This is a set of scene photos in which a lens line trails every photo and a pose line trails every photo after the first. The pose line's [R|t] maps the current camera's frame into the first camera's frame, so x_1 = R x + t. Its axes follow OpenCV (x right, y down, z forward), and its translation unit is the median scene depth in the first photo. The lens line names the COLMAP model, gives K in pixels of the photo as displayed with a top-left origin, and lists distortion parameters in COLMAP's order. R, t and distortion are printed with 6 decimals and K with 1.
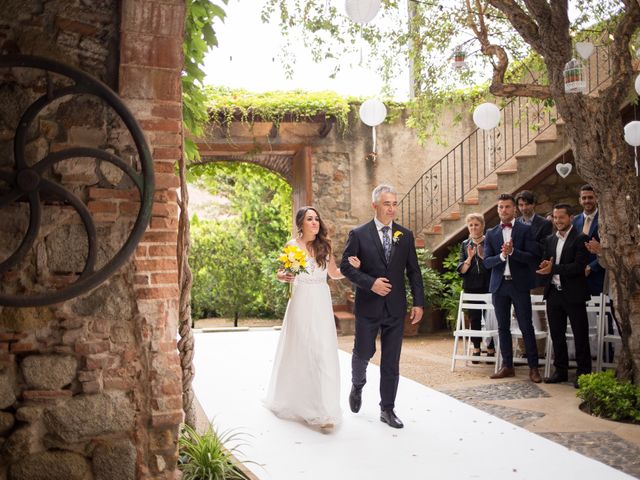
lens RADIAL K [[702.5, 0, 318.5], [0, 702.5, 250.1], [0, 0, 1]] dist [-0.062895, 0.035415]
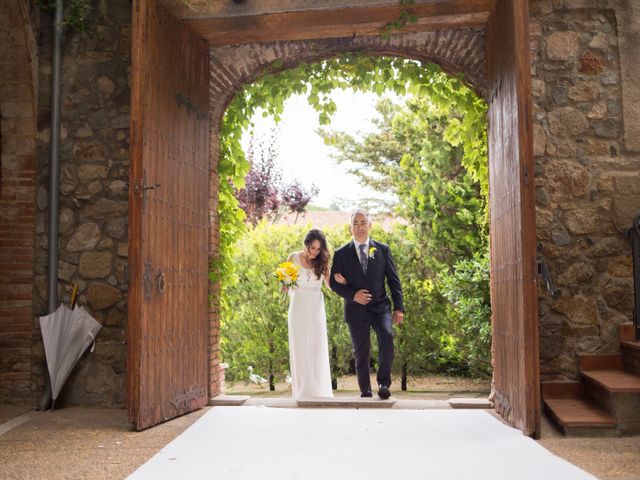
lens RADIAL K [[702.5, 0, 318.5], [0, 702.5, 250.1], [0, 0, 1]] dist [-0.062895, 0.035415]
pose [[0.954319, -0.015129, -0.298406, -0.005587], [-0.007038, 0.997302, -0.073070, 0.035647], [0.298706, 0.071832, 0.951638, 0.415037]]
